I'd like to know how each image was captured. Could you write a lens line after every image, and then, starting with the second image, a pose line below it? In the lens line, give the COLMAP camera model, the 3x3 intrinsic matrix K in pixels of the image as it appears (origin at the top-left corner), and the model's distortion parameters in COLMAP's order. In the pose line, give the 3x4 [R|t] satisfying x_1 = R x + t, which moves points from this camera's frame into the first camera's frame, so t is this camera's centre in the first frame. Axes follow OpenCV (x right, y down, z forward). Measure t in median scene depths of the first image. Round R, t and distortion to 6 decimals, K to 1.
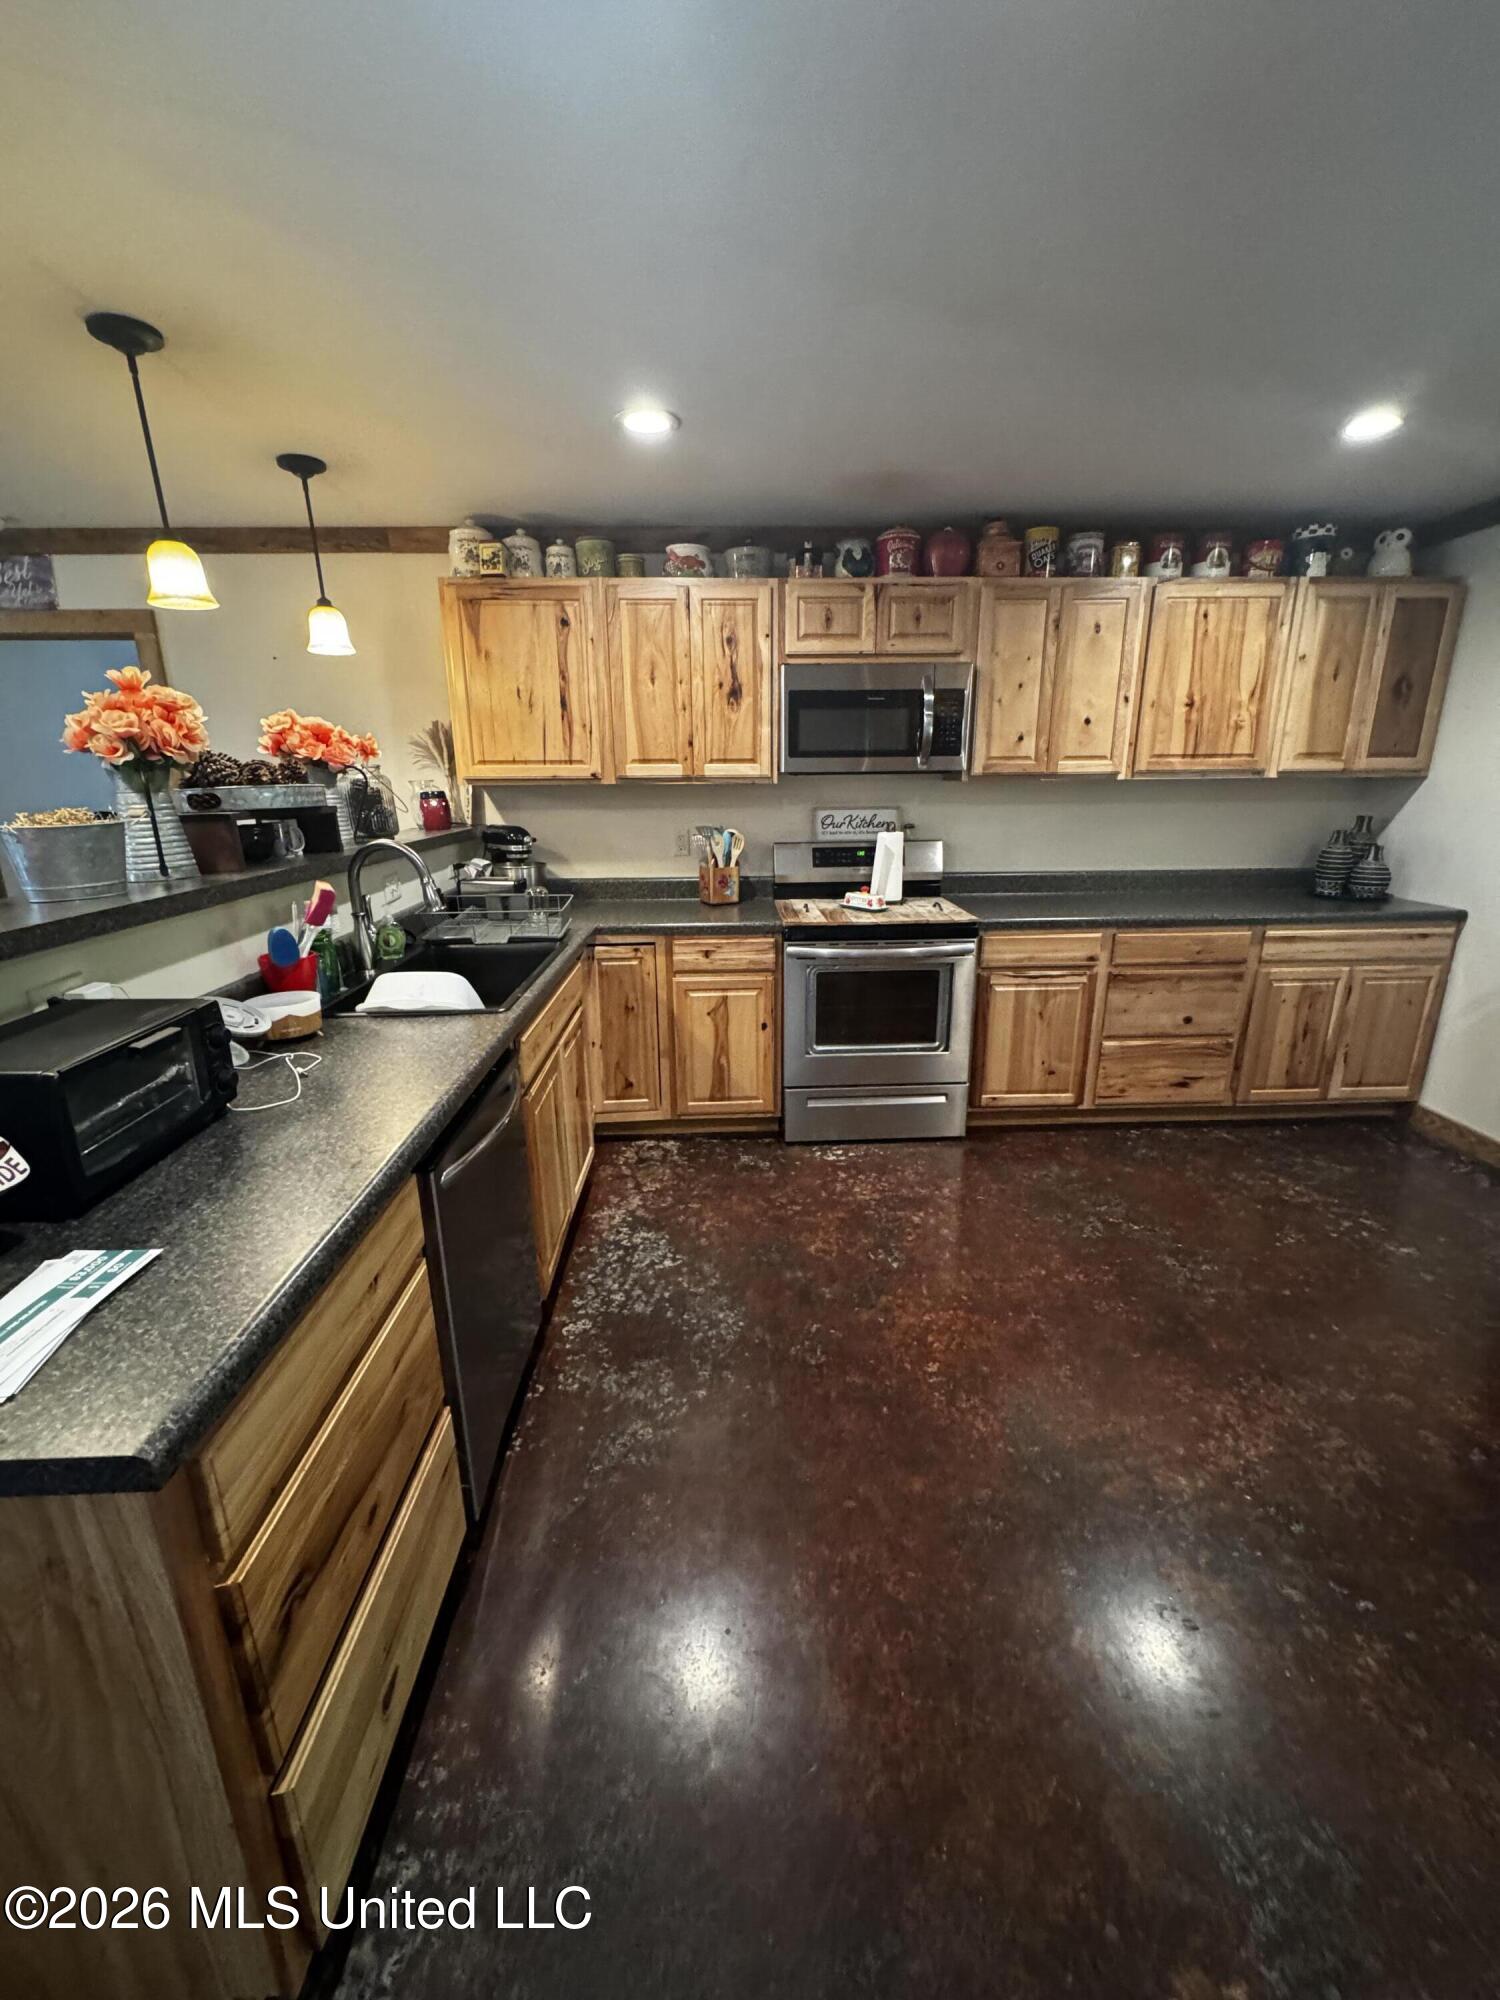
lens RADIAL K [[798.3, 0, 748.0], [0, 798.3, 999.1], [0, 0, 1]] dist [0.003277, -0.001564]
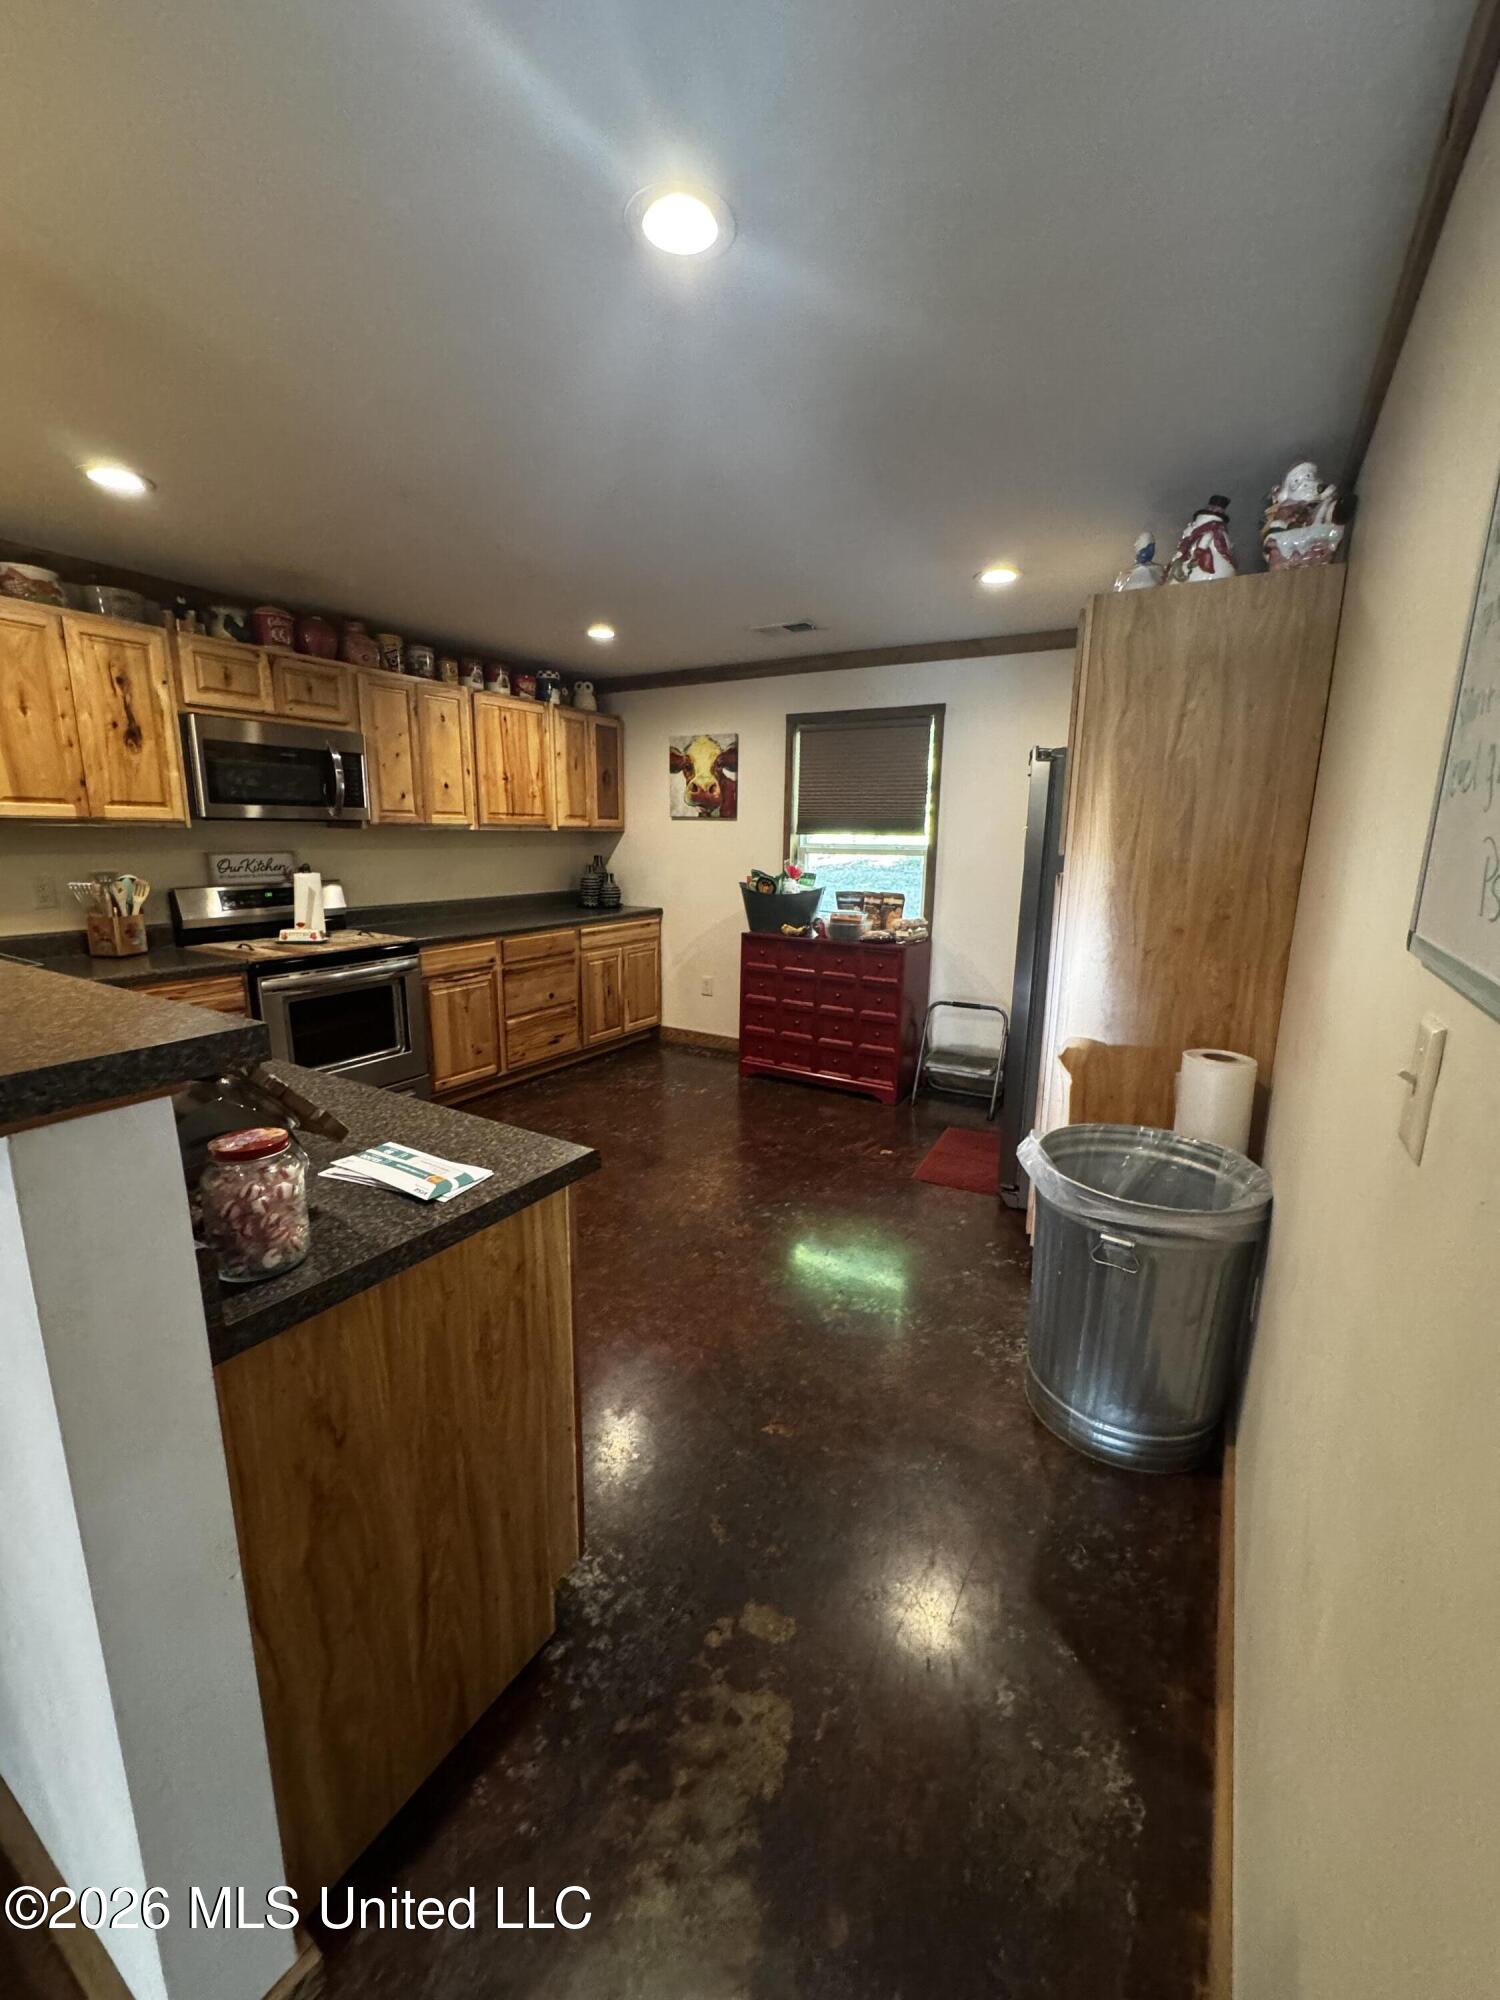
lens RADIAL K [[798.3, 0, 749.2], [0, 798.3, 998.8], [0, 0, 1]] dist [0.003277, -0.001564]
pose [[0.548641, -0.156926, 0.821199, -0.442771], [0.207900, 0.976982, 0.047797, 0.037628], [-0.809797, 0.144504, 0.568637, -0.106815]]
